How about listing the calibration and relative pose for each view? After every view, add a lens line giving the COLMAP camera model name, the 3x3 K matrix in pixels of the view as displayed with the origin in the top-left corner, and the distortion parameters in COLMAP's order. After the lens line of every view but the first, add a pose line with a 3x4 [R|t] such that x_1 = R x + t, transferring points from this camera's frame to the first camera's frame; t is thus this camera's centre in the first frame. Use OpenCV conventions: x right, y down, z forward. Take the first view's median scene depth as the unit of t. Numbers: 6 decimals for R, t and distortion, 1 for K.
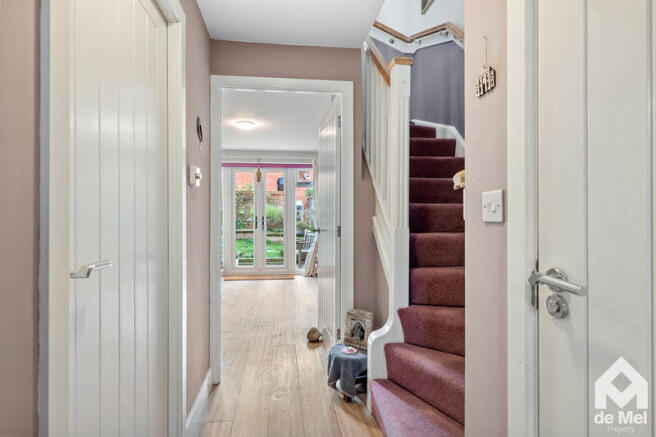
lens RADIAL K [[345.3, 0, 328.0], [0, 345.3, 218.5], [0, 0, 1]] dist [0.004929, 0.000505]
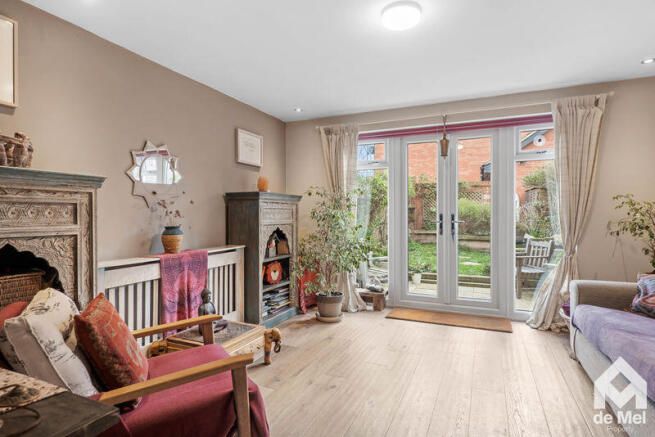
lens RADIAL K [[344.8, 0, 327.5], [0, 344.8, 218.5], [0, 0, 1]] dist [0.004929, 0.000505]
pose [[0.843455, 0.002454, -0.537195, -0.036219], [0.000178, 0.999988, 0.004847, -0.001961], [0.537200, -0.004183, 0.843444, 0.273955]]
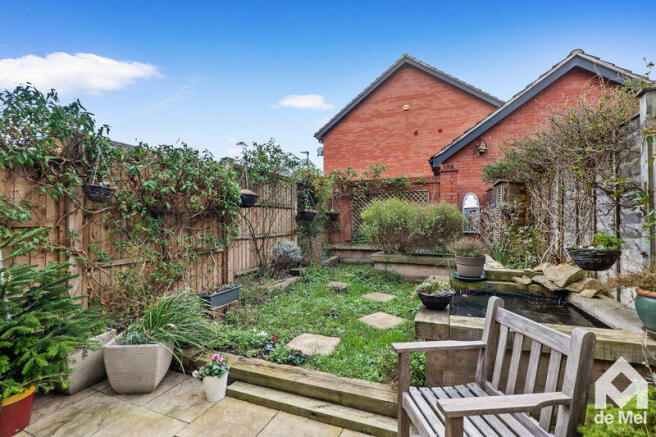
lens RADIAL K [[307.5, 0, 328.0], [0, 307.5, 218.5], [0, 0, 1]] dist [-0.000236, -0.000034]
pose [[0.863463, -0.009591, -0.504321, -0.056648], [0.000719, 0.999842, -0.017783, -0.006797], [0.504412, 0.014993, 0.863333, 0.791172]]
